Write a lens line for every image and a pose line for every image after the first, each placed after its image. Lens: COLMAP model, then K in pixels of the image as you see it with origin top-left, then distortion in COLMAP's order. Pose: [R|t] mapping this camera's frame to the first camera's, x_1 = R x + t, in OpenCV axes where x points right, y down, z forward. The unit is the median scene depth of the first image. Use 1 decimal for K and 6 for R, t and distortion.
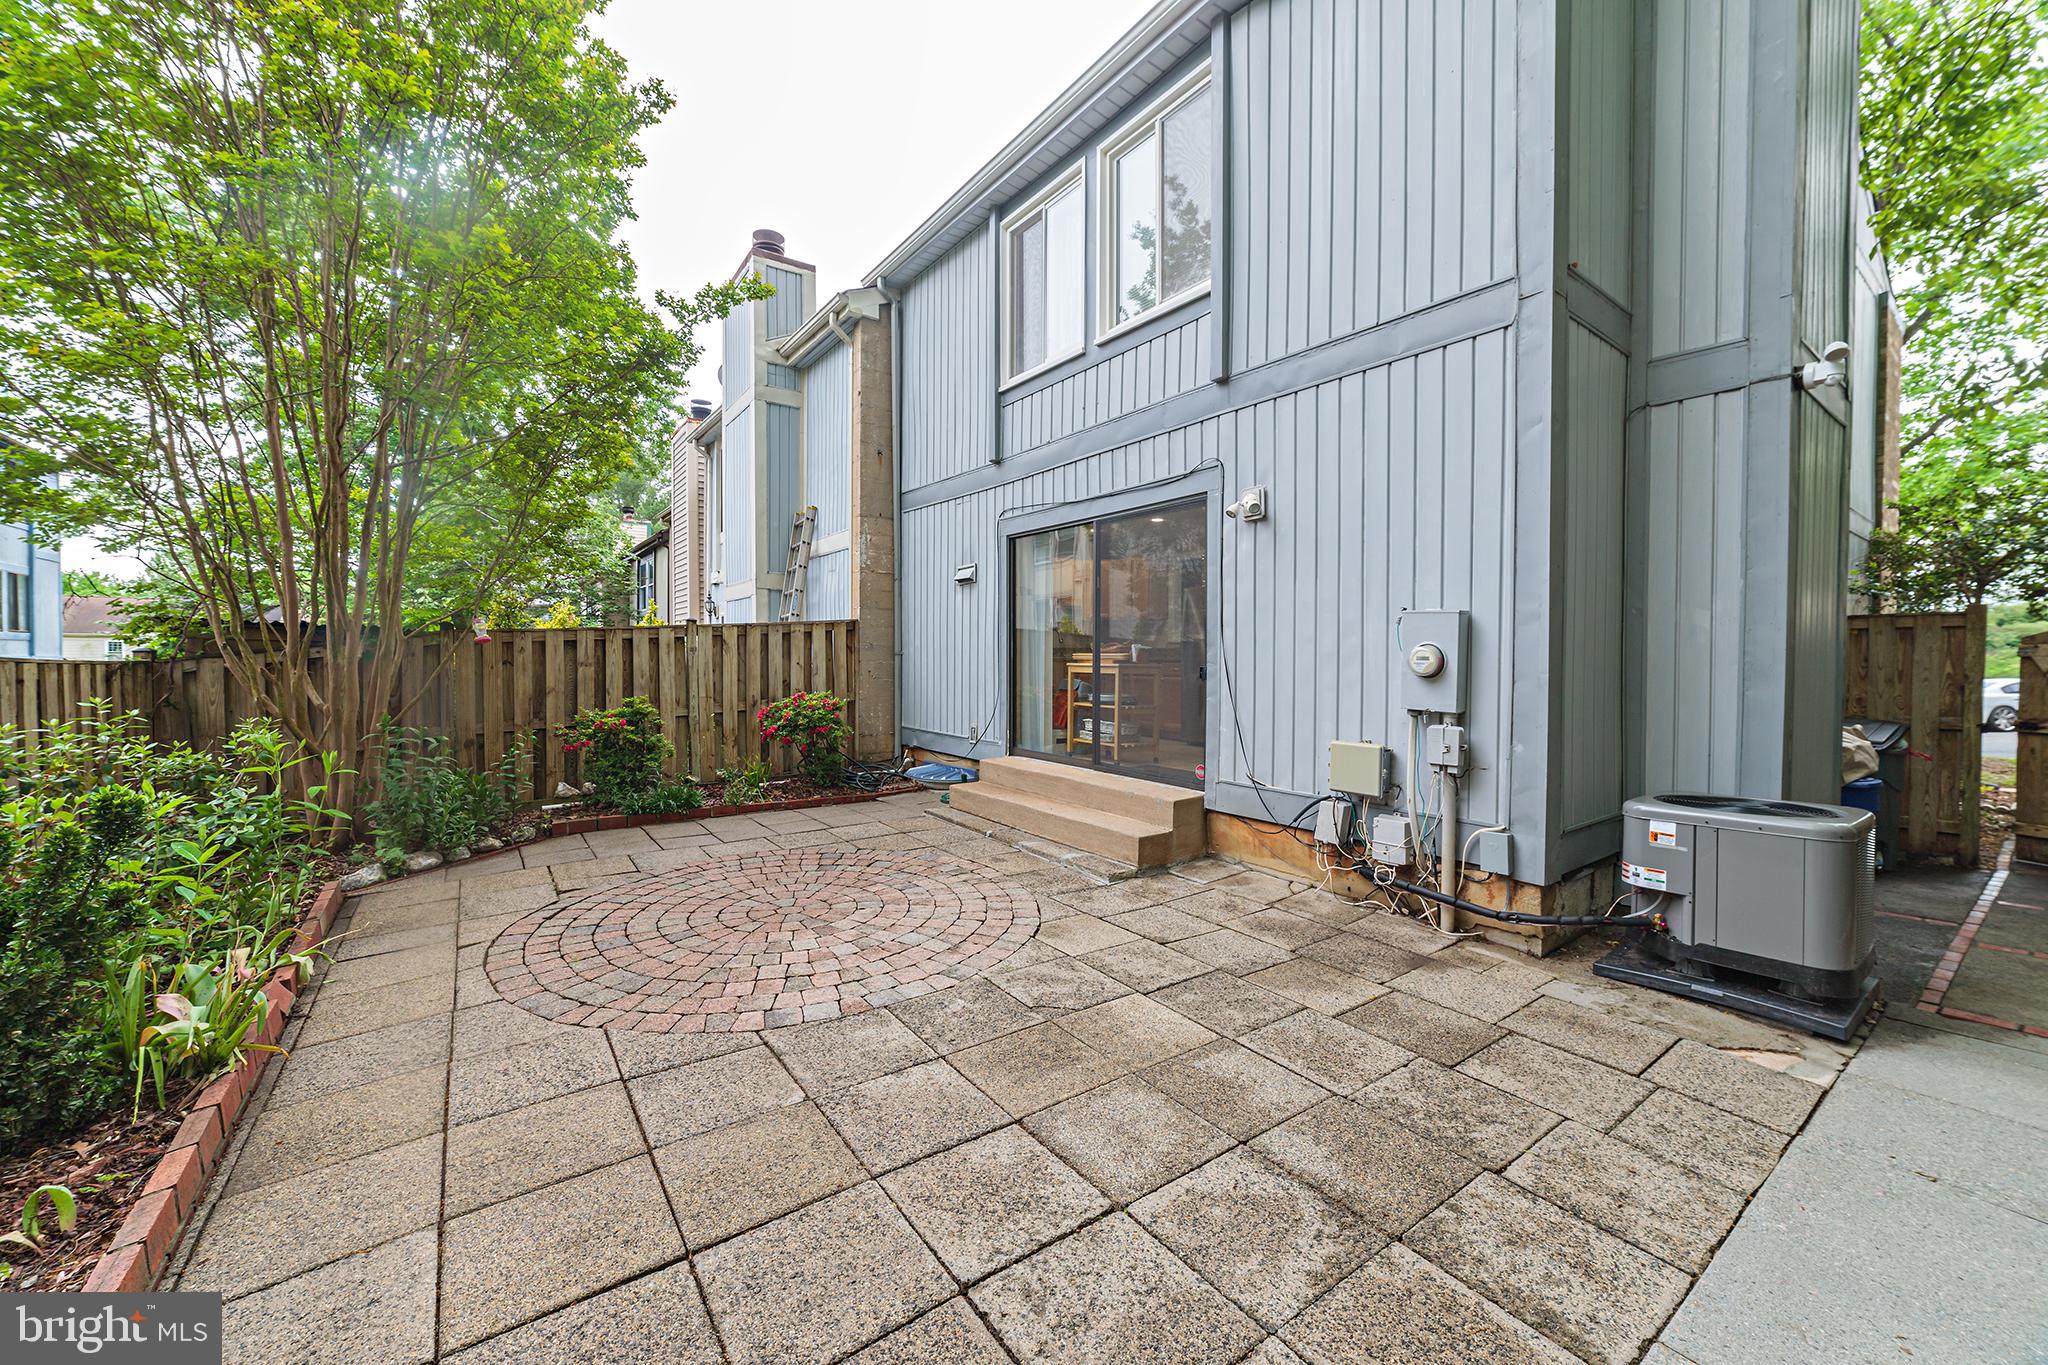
lens RADIAL K [[783.5, 0, 1031.9], [0, 783.5, 668.5], [0, 0, 1]] dist [-0.029450, 0.009129]
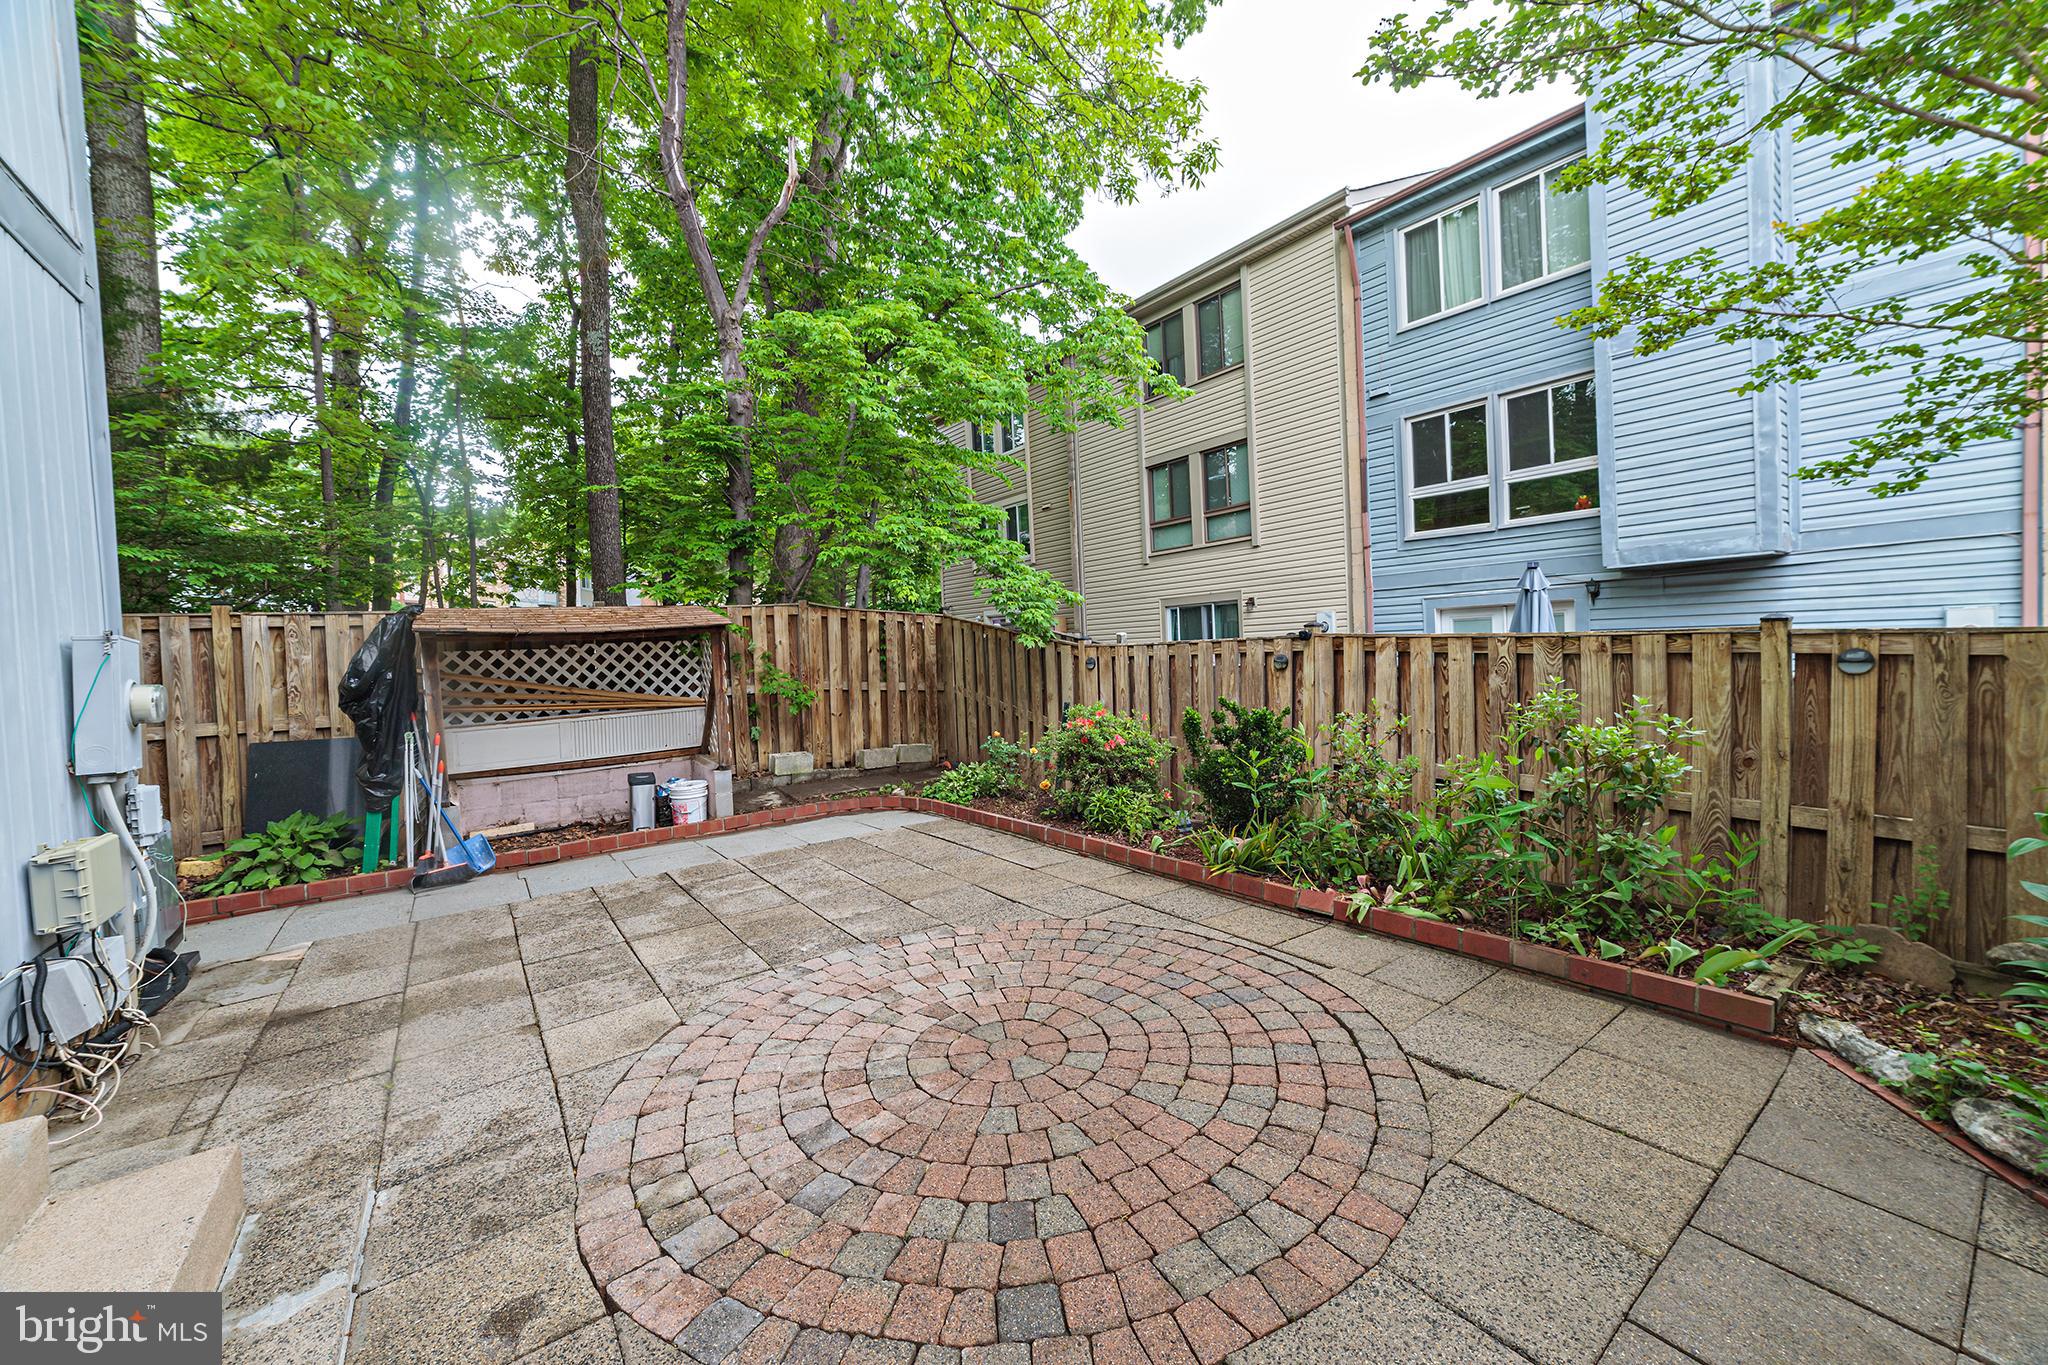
lens RADIAL K [[784.2, 0, 1035.4], [0, 784.2, 669.2], [0, 0, 1]] dist [-0.029869, 0.013005]
pose [[-0.998969, 0.040197, -0.021119, -0.342186], [0.039304, 0.998379, 0.041159, -0.039313], [0.022739, 0.040287, -0.998929, 1.693084]]
